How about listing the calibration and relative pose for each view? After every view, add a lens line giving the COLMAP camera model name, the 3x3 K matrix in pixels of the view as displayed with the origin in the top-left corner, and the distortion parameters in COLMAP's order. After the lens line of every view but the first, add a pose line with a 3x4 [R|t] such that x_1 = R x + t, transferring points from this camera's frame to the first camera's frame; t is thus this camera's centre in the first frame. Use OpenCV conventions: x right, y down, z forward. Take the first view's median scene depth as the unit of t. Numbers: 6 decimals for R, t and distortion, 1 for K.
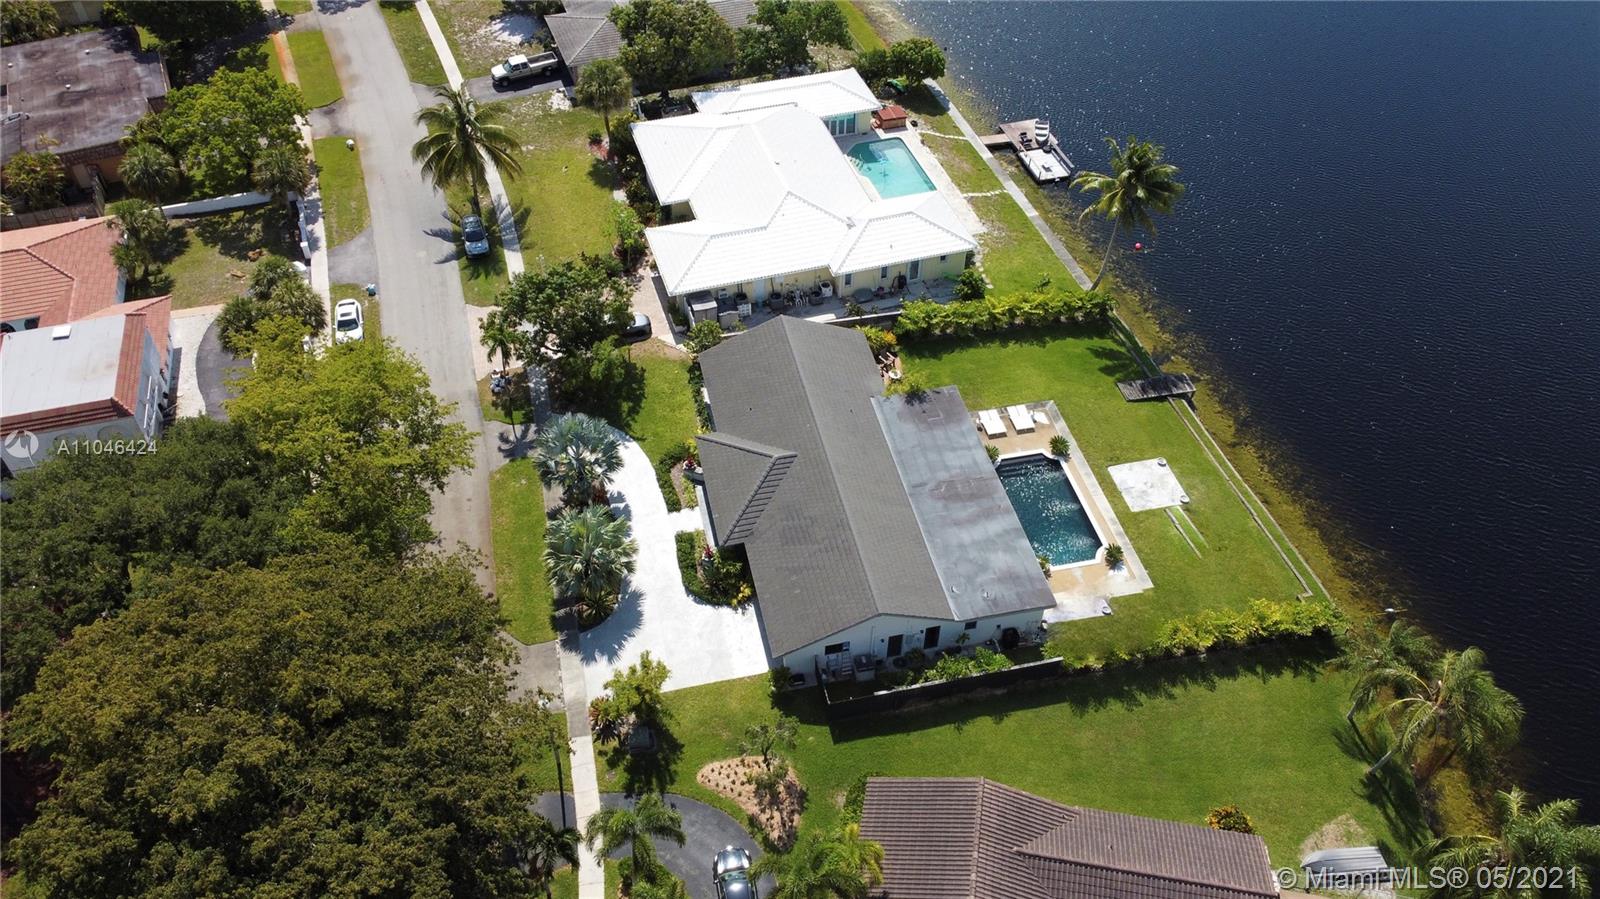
lens RADIAL K [[1213.5, 0, 800.0], [0, 1213.5, 449.5], [0, 0, 1]] dist [0.010273, -0.014657]
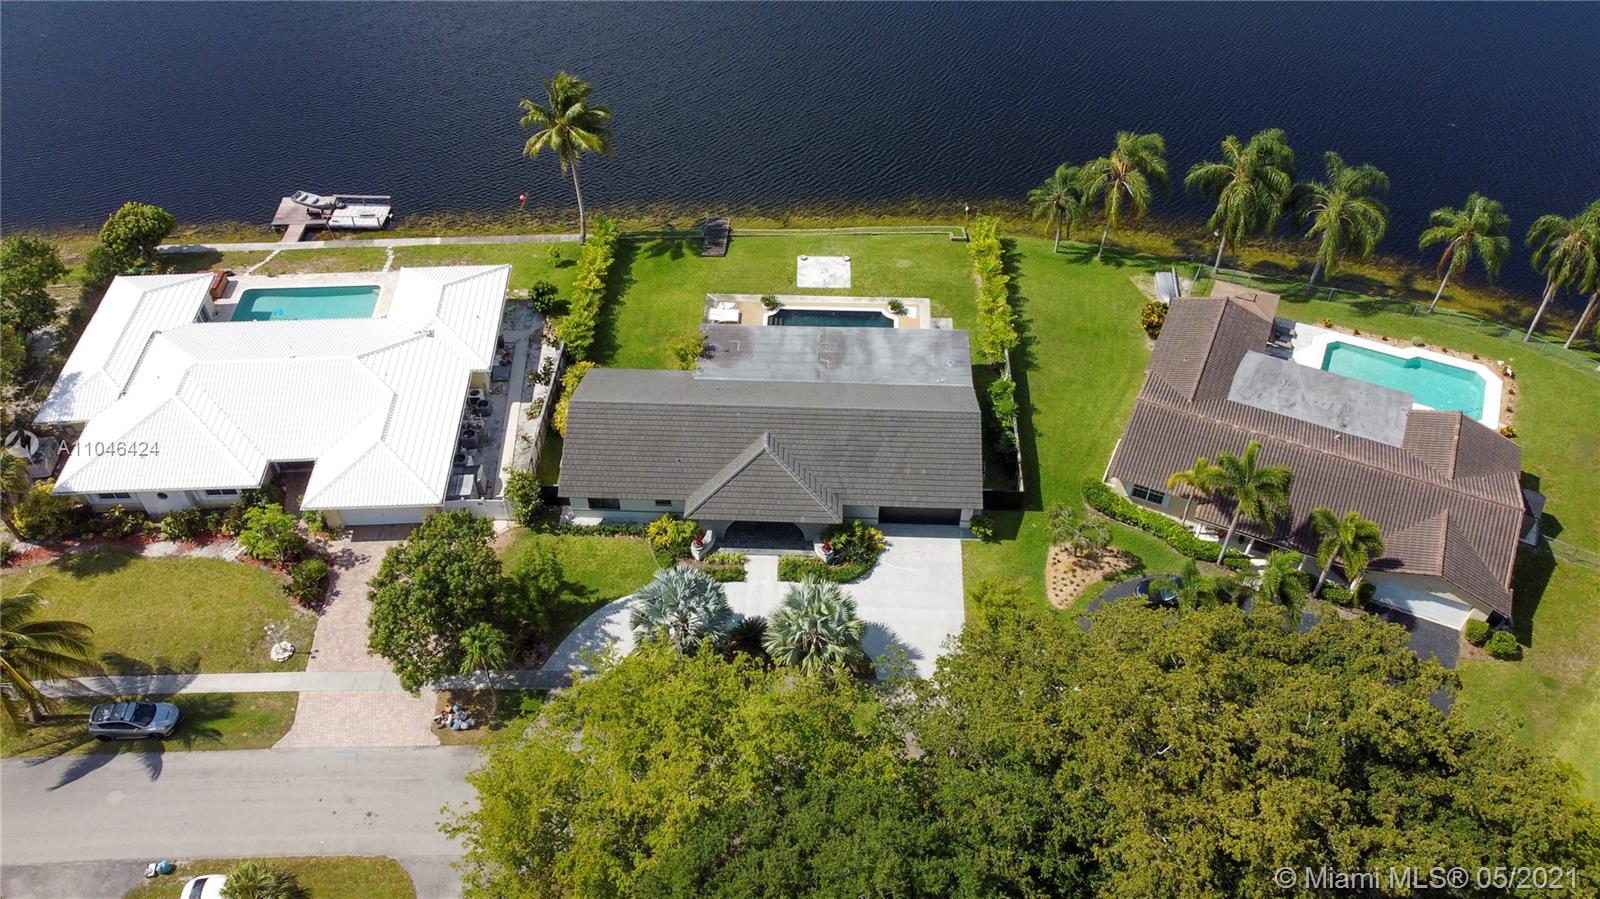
lens RADIAL K [[1213.5, 0, 800.0], [0, 1213.5, 449.5], [0, 0, 1]] dist [0.010273, -0.014657]
pose [[0.255895, -0.691949, 0.675073, -0.577039], [0.692583, 0.618413, 0.371340, -0.288448], [-0.674423, 0.372521, 0.637481, 0.290527]]
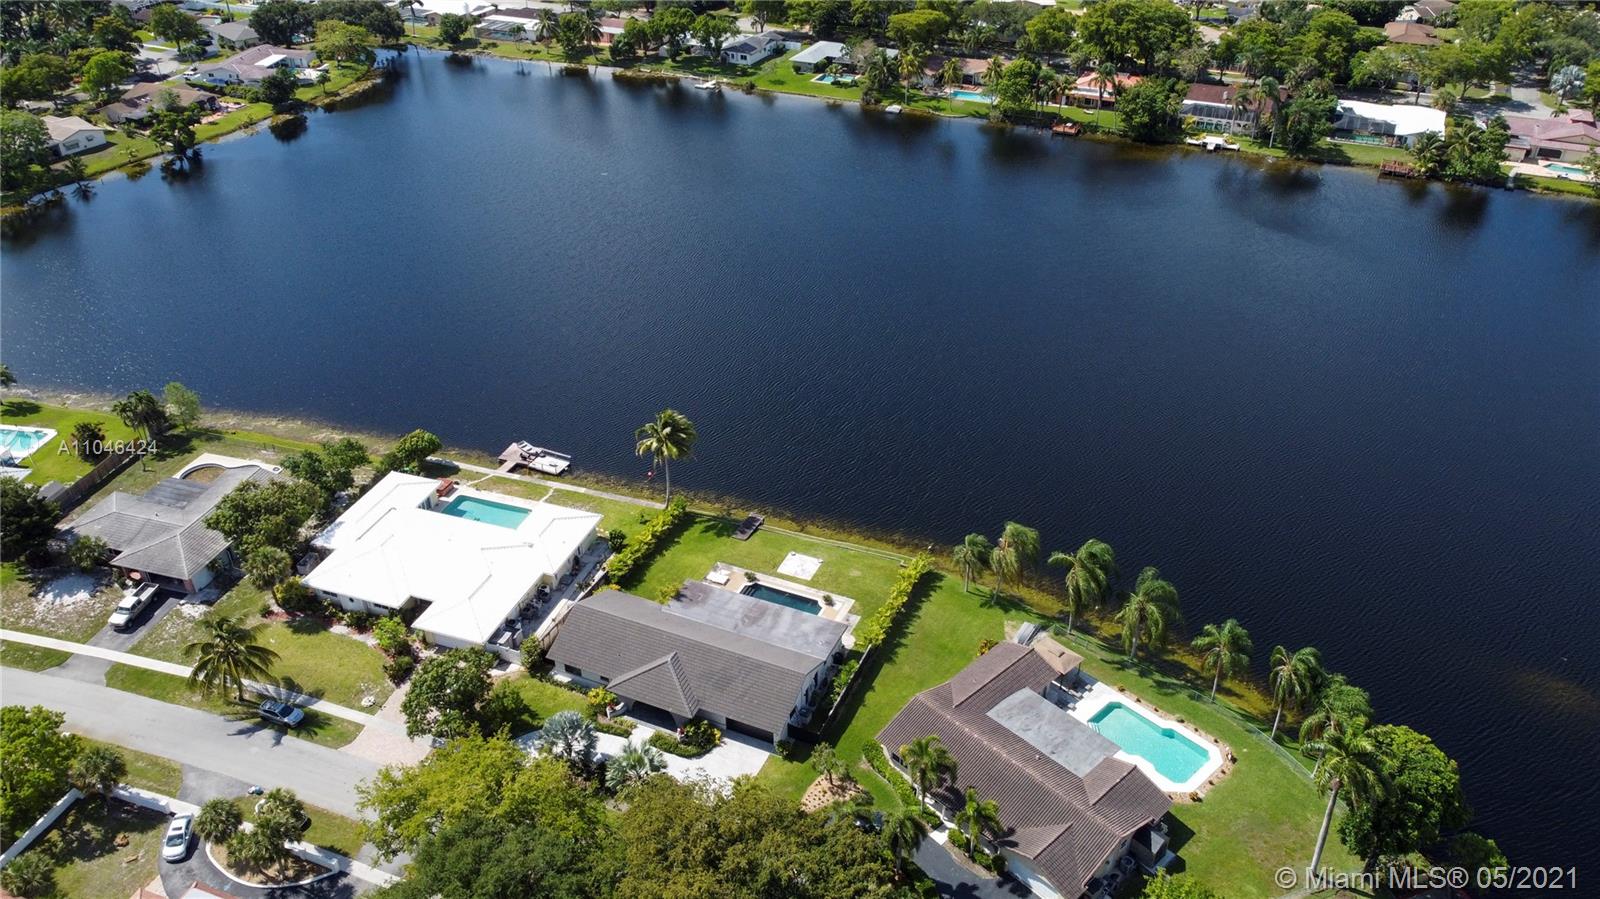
lens RADIAL K [[1213.5, 0, 800.0], [0, 1213.5, 449.5], [0, 0, 1]] dist [0.010273, -0.014657]
pose [[0.598534, -0.438273, 0.670578, -0.719797], [0.577654, 0.816088, 0.017781, -0.123743], [-0.555043, 0.376720, 0.741626, -0.310648]]
